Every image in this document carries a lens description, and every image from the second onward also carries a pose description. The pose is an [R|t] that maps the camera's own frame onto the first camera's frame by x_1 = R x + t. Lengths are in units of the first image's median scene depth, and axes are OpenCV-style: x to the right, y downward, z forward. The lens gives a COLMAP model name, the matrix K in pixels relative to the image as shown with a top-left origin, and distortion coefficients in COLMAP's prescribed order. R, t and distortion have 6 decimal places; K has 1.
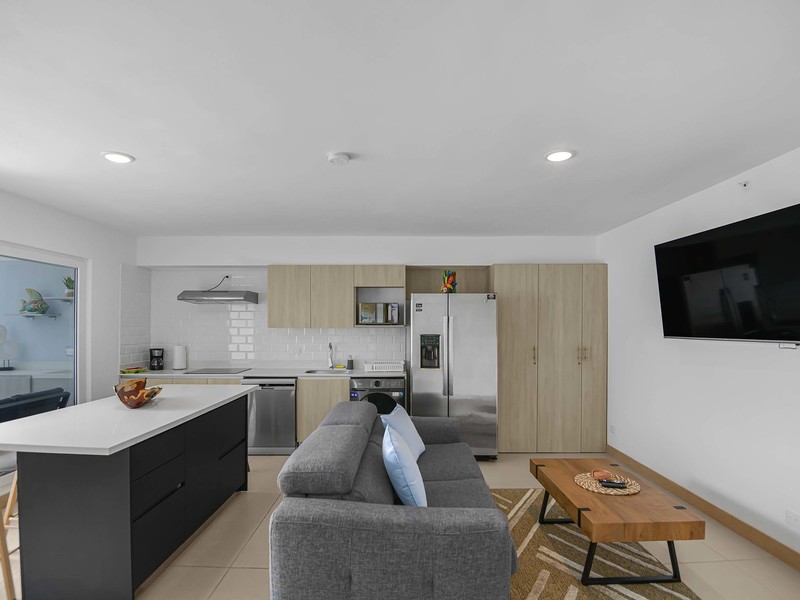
lens RADIAL K [[437.5, 0, 411.3], [0, 437.5, 326.6], [0, 0, 1]] dist [-0.003687, -0.019814]
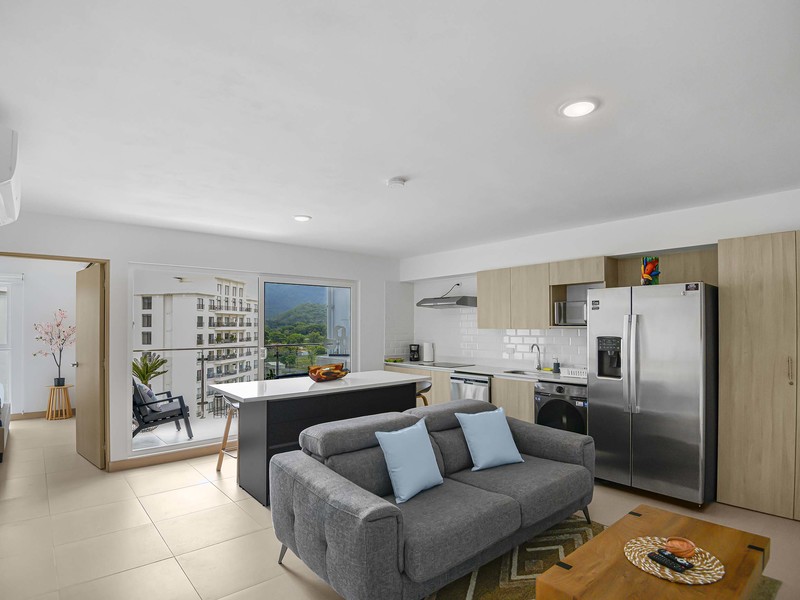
lens RADIAL K [[437.5, 0, 391.1], [0, 437.5, 317.1], [0, 0, 1]] dist [-0.003687, -0.019814]
pose [[0.642031, -0.017844, -0.766471, 0.378506], [-0.000655, 0.999716, -0.023823, 0.000462], [0.766678, 0.015797, 0.641837, 0.127643]]
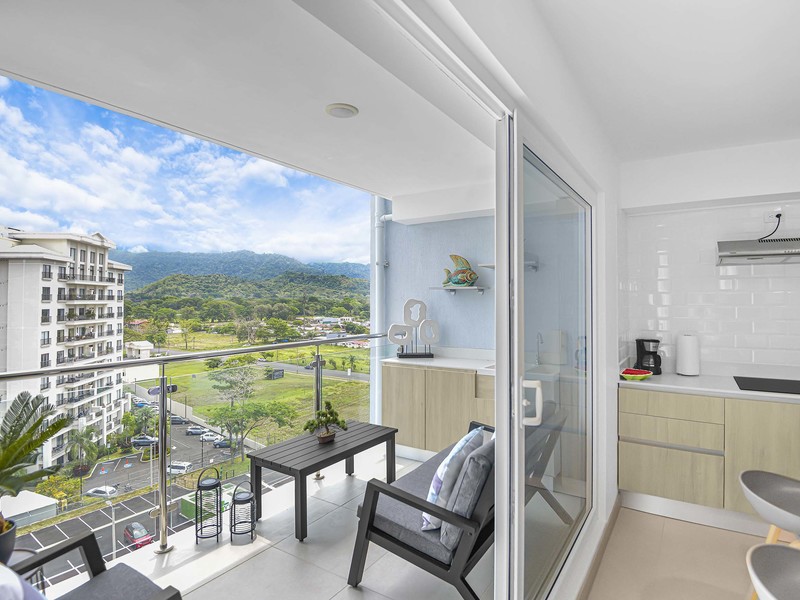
lens RADIAL K [[437.5, 0, 399.5], [0, 437.5, 293.7], [0, 0, 1]] dist [-0.003687, -0.019814]
pose [[0.829788, -0.007725, -0.558026, -0.559222], [-0.004116, 0.999792, -0.019961, -0.000759], [0.558064, 0.018860, 0.829583, 0.303127]]
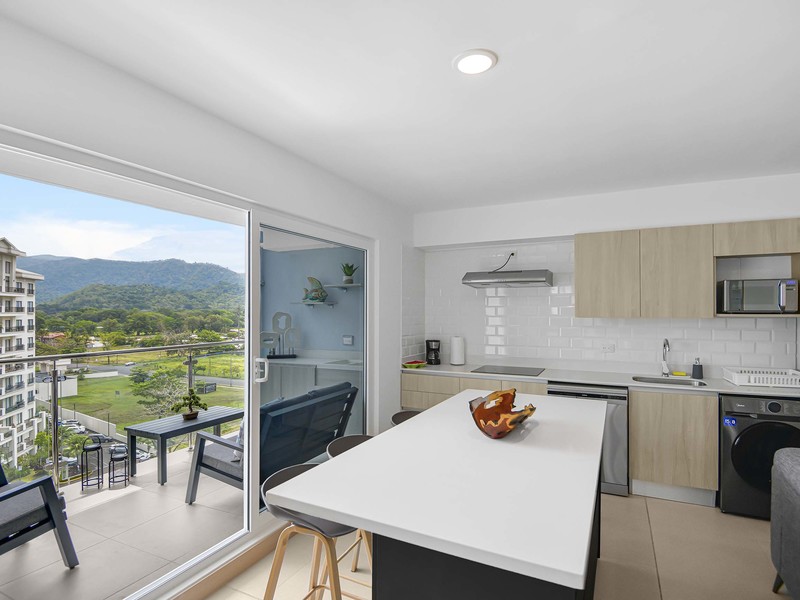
lens RADIAL K [[437.5, 0, 402.8], [0, 437.5, 310.4], [0, 0, 1]] dist [-0.003687, -0.019814]
pose [[0.899724, -0.002274, -0.436453, -0.269377], [-0.001023, 0.999973, -0.007319, -0.003117], [0.436458, 0.007031, 0.899697, 0.193787]]
